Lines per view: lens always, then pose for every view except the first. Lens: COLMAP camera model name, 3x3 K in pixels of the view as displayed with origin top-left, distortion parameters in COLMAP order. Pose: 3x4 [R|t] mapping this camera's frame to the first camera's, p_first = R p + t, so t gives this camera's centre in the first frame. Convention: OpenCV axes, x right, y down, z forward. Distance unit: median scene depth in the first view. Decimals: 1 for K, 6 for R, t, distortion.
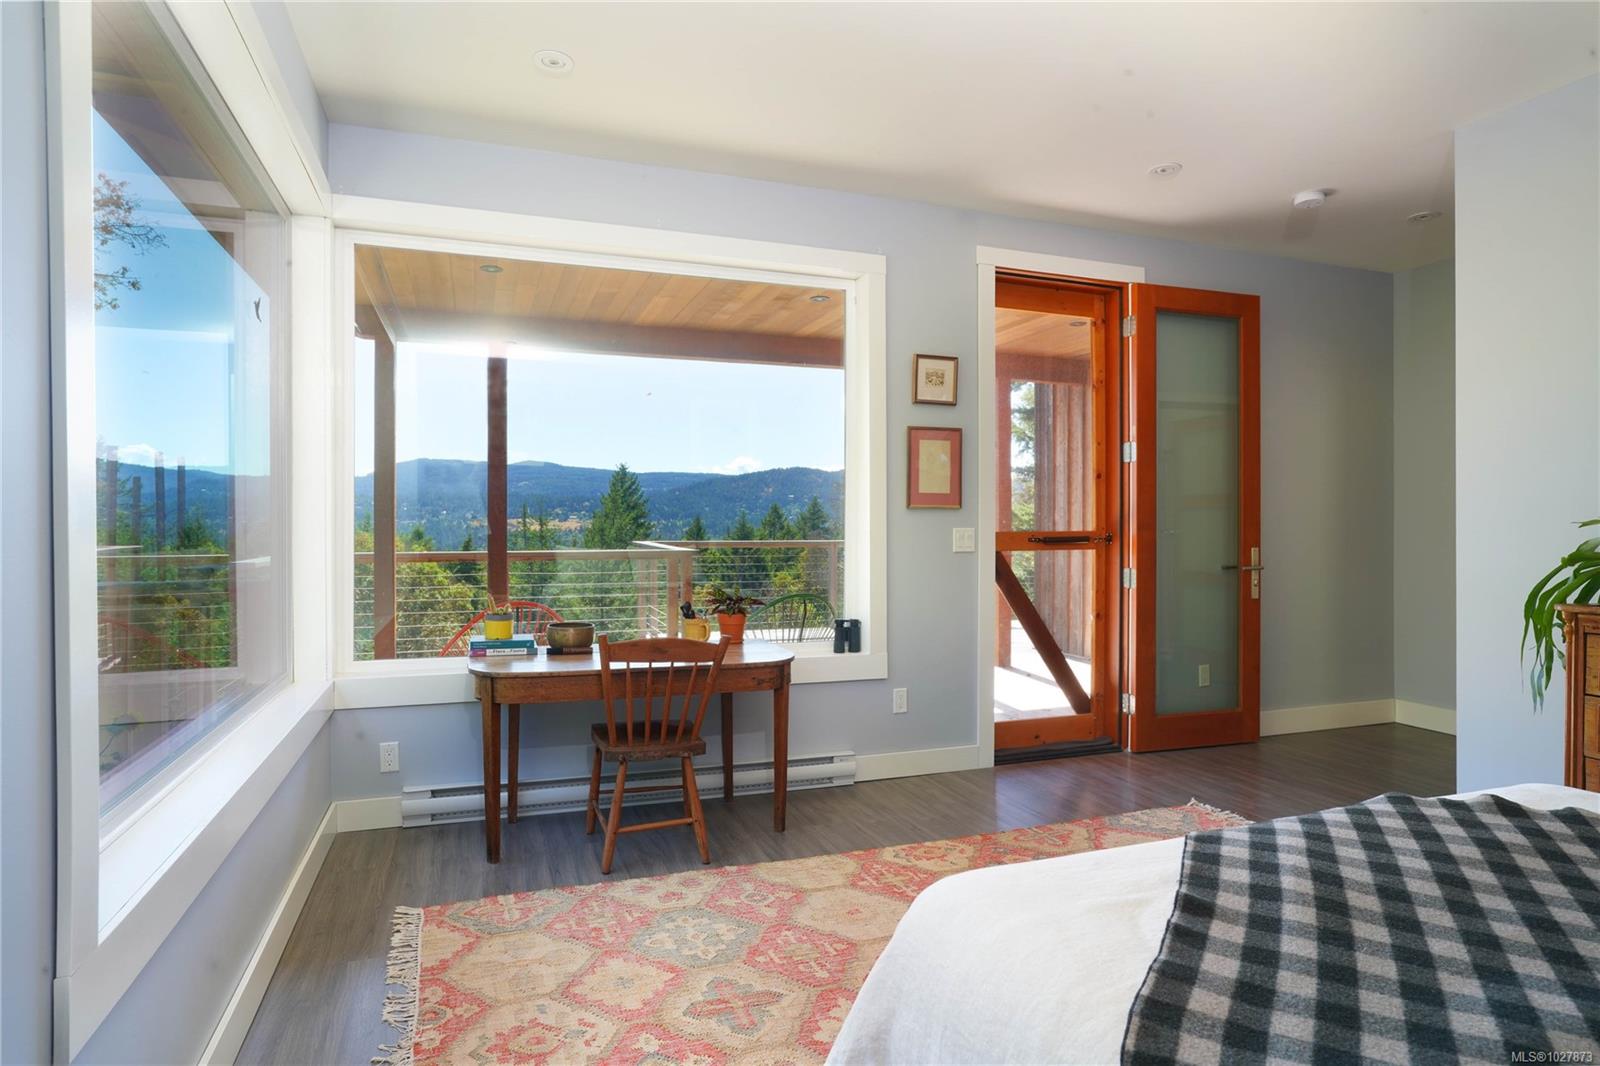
lens RADIAL K [[886.6, 0, 792.5], [0, 886.6, 525.0], [0, 0, 1]] dist [-0.024750, 0.000218]
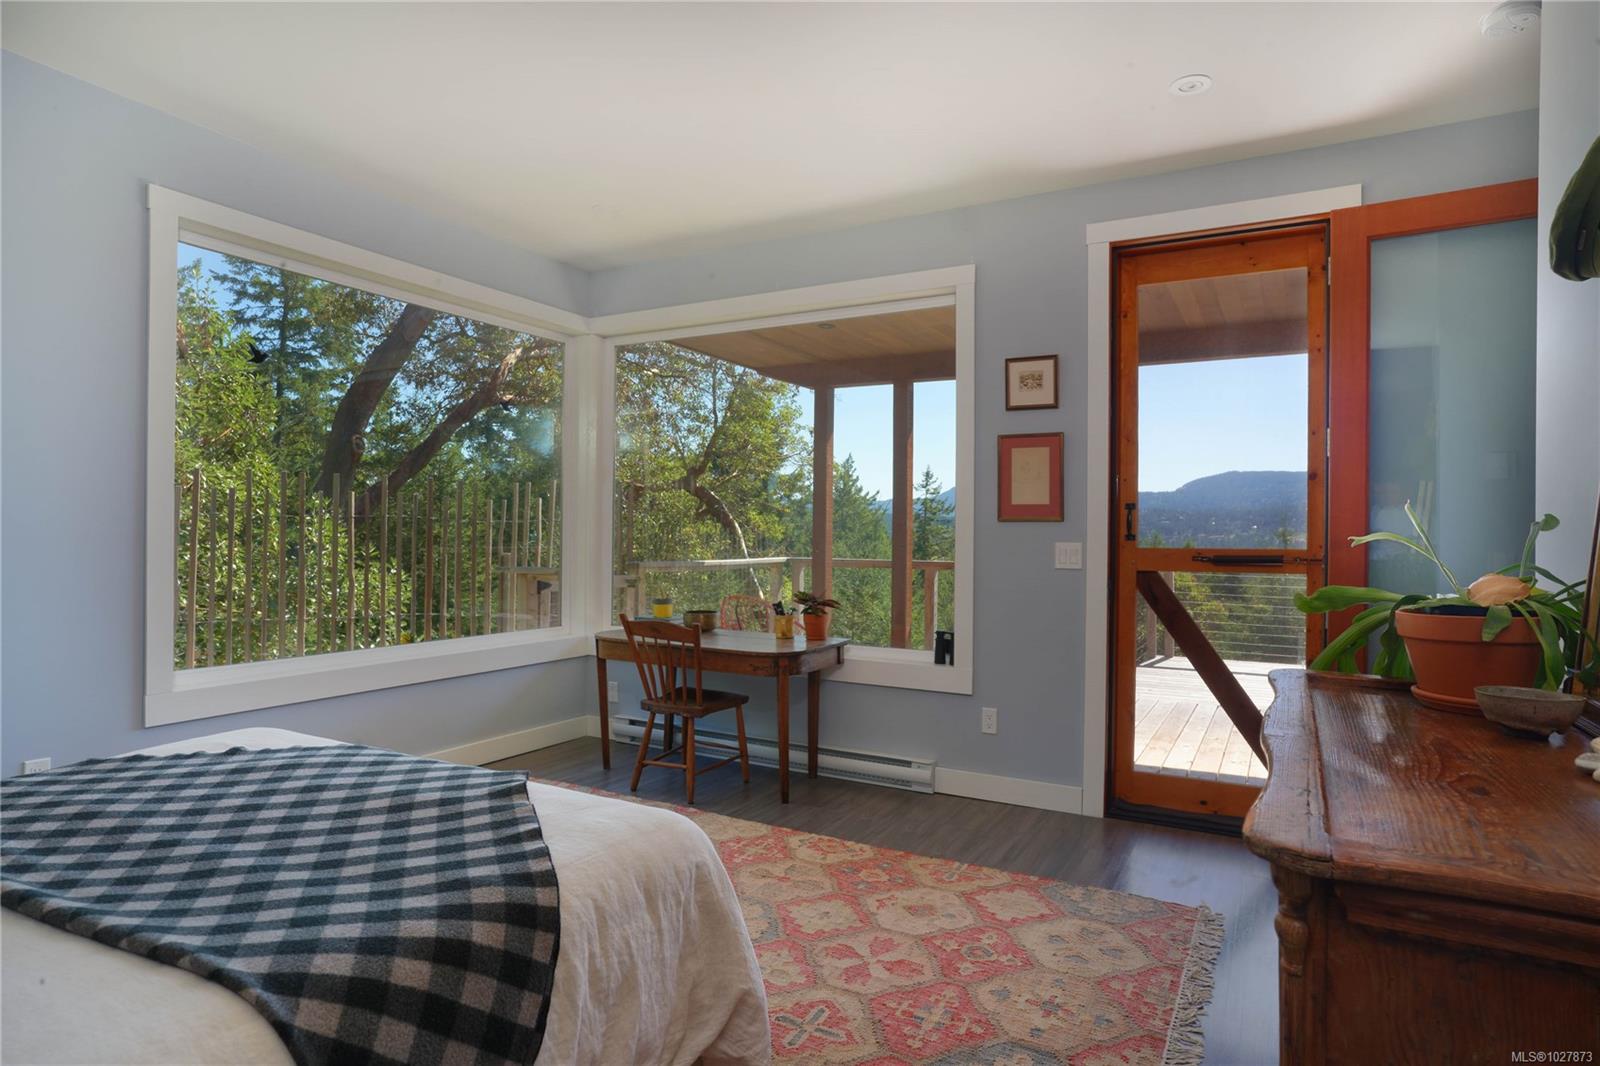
lens RADIAL K [[886.6, 0, 788.1], [0, 886.6, 535.6], [0, 0, 1]] dist [-0.024750, 0.000218]
pose [[0.656327, 0.006826, -0.754446, 0.704637], [-0.009529, 0.999954, 0.000758, -0.001926], [0.754417, 0.006692, 0.656362, 0.203158]]
